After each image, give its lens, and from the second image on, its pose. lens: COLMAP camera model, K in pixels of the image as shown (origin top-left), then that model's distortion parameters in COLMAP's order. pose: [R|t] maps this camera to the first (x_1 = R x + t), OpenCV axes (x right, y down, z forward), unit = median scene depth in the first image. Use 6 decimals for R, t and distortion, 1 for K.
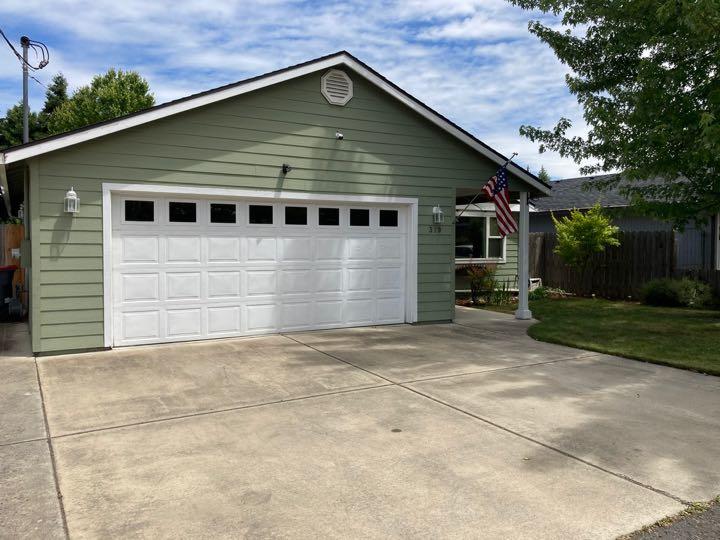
lens RADIAL K [[588.3, 0, 359.8], [0, 588.3, 268.5], [0, 0, 1]] dist [0.028854, -0.016418]
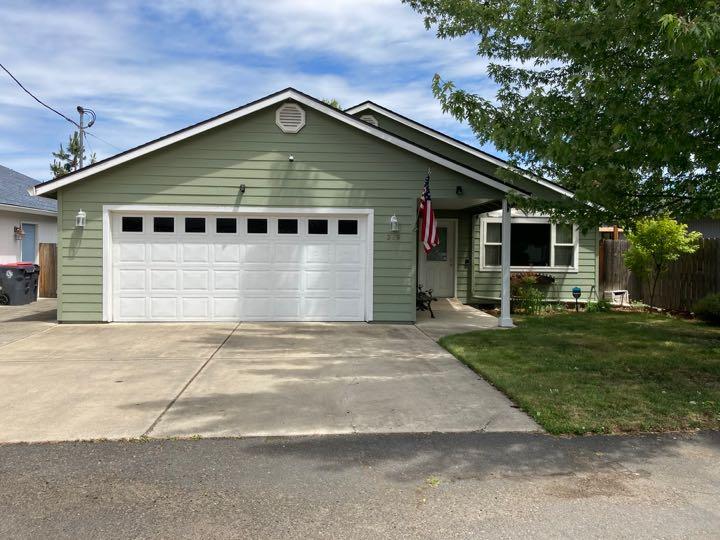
lens RADIAL K [[588.3, 0, 358.1], [0, 588.3, 271.0], [0, 0, 1]] dist [0.028854, -0.016418]
pose [[0.898754, 0.021145, -0.437944, 0.615059], [-0.025572, 0.999664, -0.004214, 0.002973], [0.437708, 0.014986, 0.898992, -0.005039]]
